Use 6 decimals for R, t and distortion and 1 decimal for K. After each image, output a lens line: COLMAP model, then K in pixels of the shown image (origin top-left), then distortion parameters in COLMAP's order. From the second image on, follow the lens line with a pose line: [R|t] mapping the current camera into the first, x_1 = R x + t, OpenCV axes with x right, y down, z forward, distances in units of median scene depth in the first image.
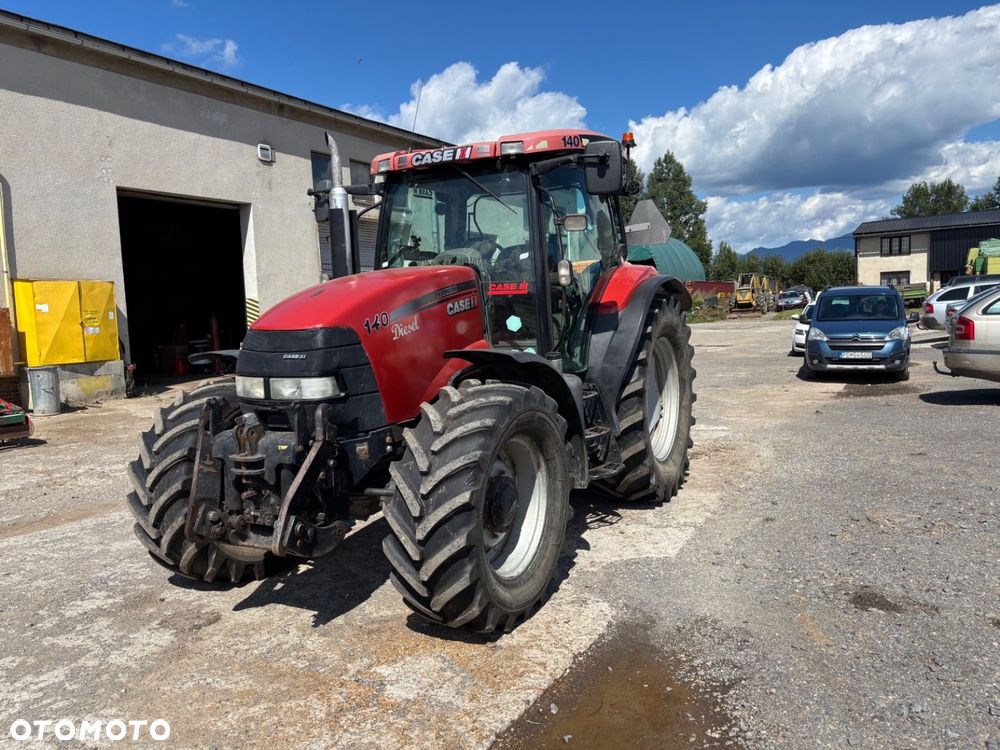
lens RADIAL K [[753.7, 0, 500.0], [0, 753.7, 375.0], [0, 0, 1]] dist [0.049661, -0.061353]
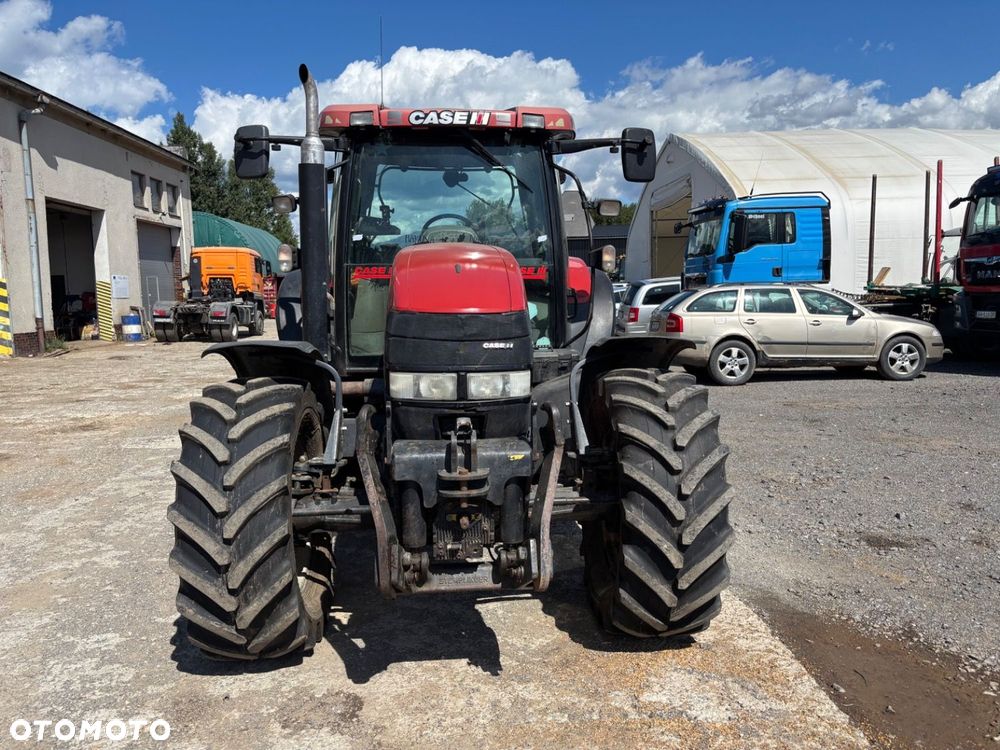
lens RADIAL K [[756.2, 0, 503.5], [0, 756.2, 373.9], [0, 0, 1]] dist [0.046063, -0.034919]
pose [[0.842826, -0.030856, 0.537300, -0.481483], [0.029067, 0.999508, 0.011805, -0.001944], [-0.537400, 0.005669, 0.843309, 0.216546]]
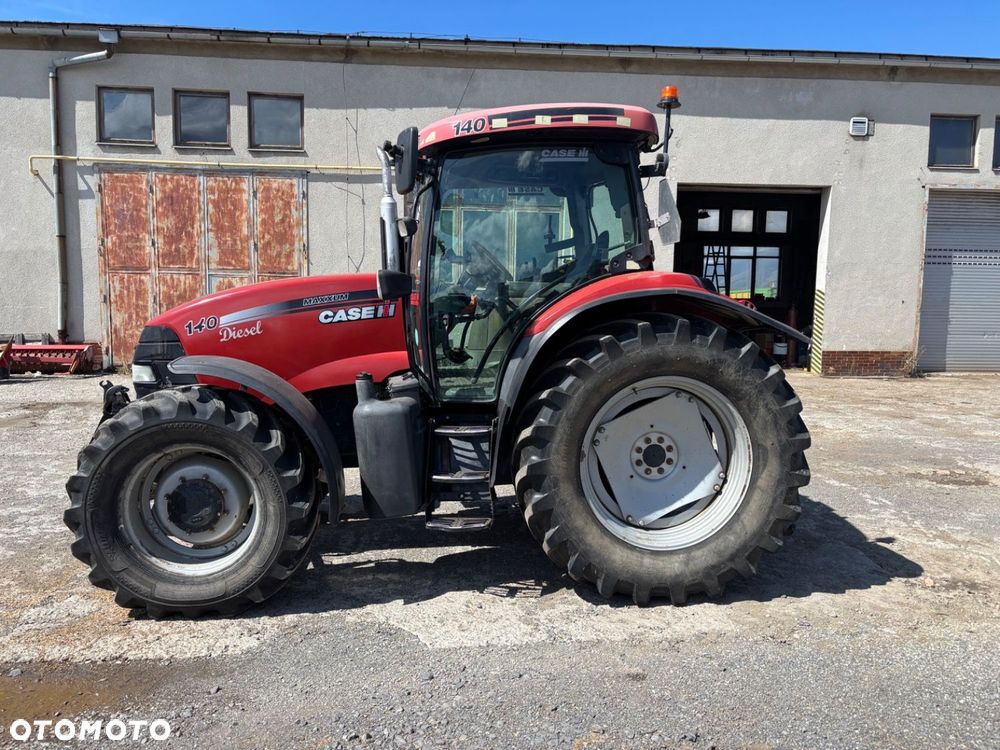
lens RADIAL K [[756.2, 0, 503.5], [0, 756.2, 373.9], [0, 0, 1]] dist [0.046063, -0.034919]
pose [[0.560506, 0.126290, -0.818465, 0.785828], [-0.108408, 0.990989, 0.078671, -0.101667], [0.821025, 0.044633, 0.569146, 0.532365]]
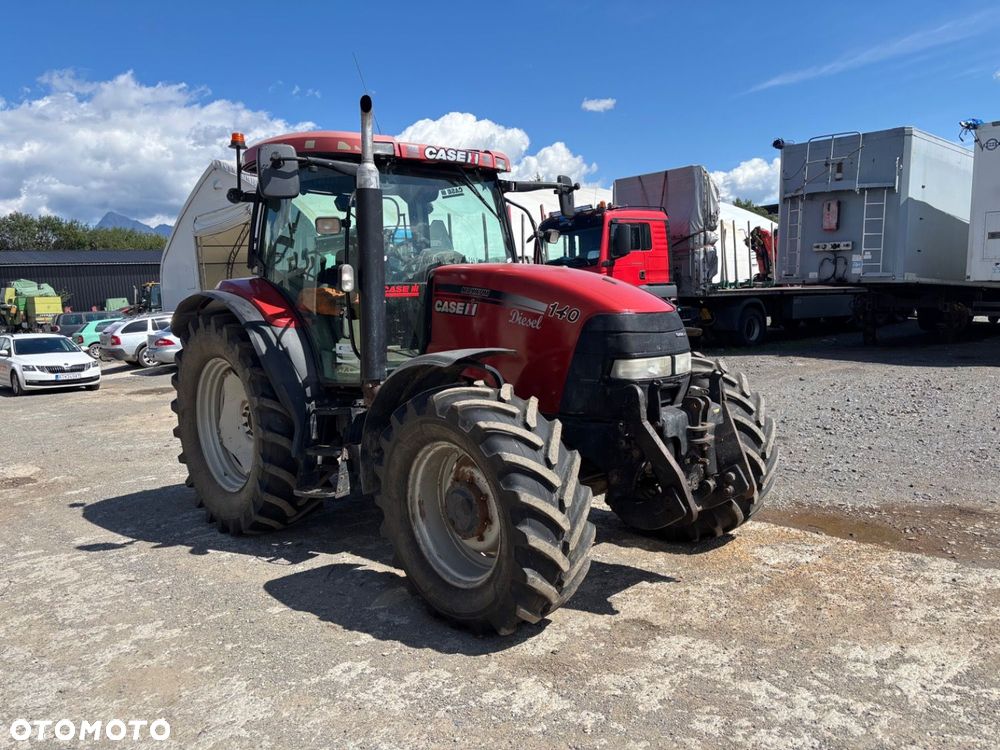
lens RADIAL K [[756.0, 0, 501.1], [0, 756.0, 364.8], [0, 0, 1]] dist [0.044161, -0.037146]
pose [[0.331954, -0.058346, 0.941489, -0.969562], [0.125218, 0.991978, 0.017325, -0.021988], [-0.934948, 0.112140, 0.336597, 0.601273]]
